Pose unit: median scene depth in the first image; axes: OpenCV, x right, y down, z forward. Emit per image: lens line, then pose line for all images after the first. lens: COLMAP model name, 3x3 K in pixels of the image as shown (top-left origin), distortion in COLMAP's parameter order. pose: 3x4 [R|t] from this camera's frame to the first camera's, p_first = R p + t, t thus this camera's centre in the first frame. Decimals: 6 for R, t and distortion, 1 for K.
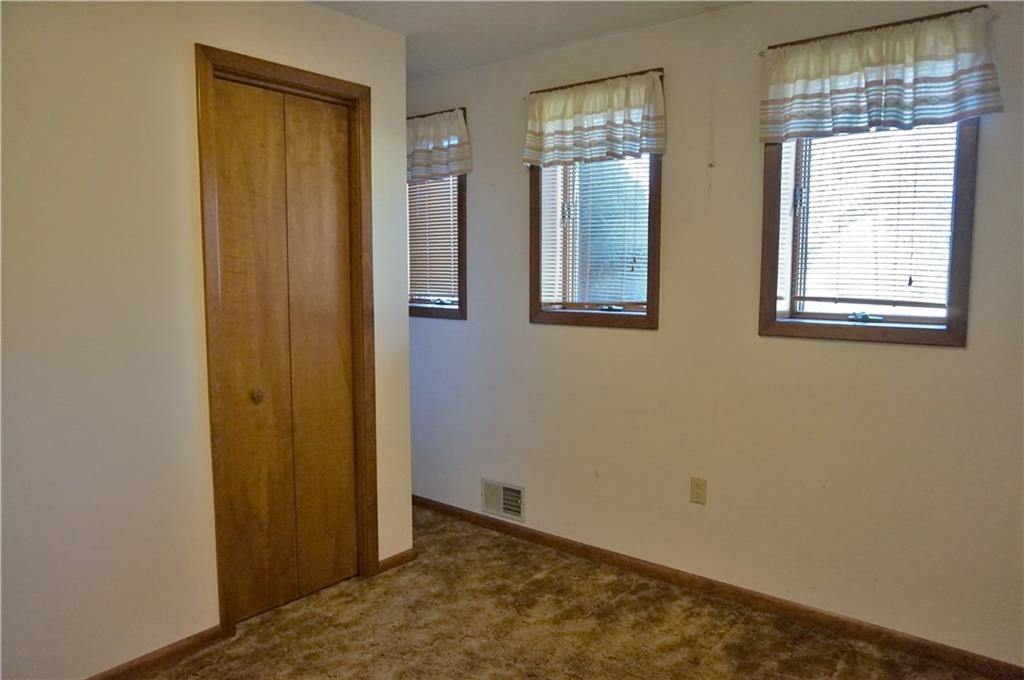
lens RADIAL K [[698.2, 0, 507.4], [0, 698.2, 338.4], [0, 0, 1]] dist [-0.027239, 0.011629]
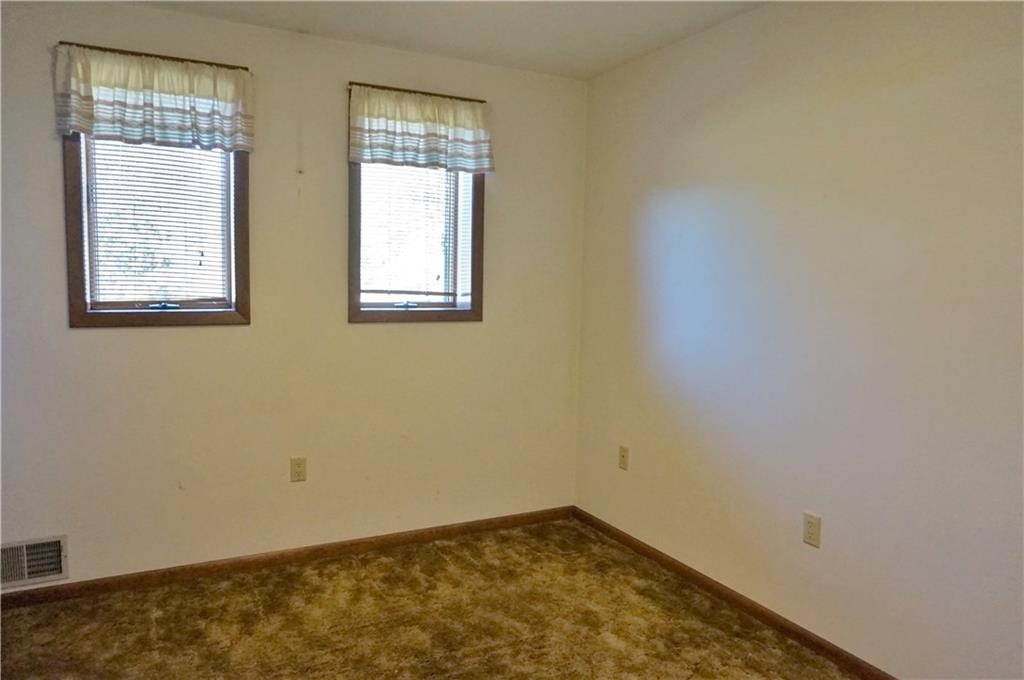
lens RADIAL K [[698.2, 0, 504.8], [0, 698.2, 341.0], [0, 0, 1]] dist [-0.027239, 0.011629]
pose [[0.413459, -0.069279, 0.907883, -0.607976], [0.076446, 0.996222, 0.041206, -0.001500], [-0.907308, 0.052367, 0.417193, 0.261317]]
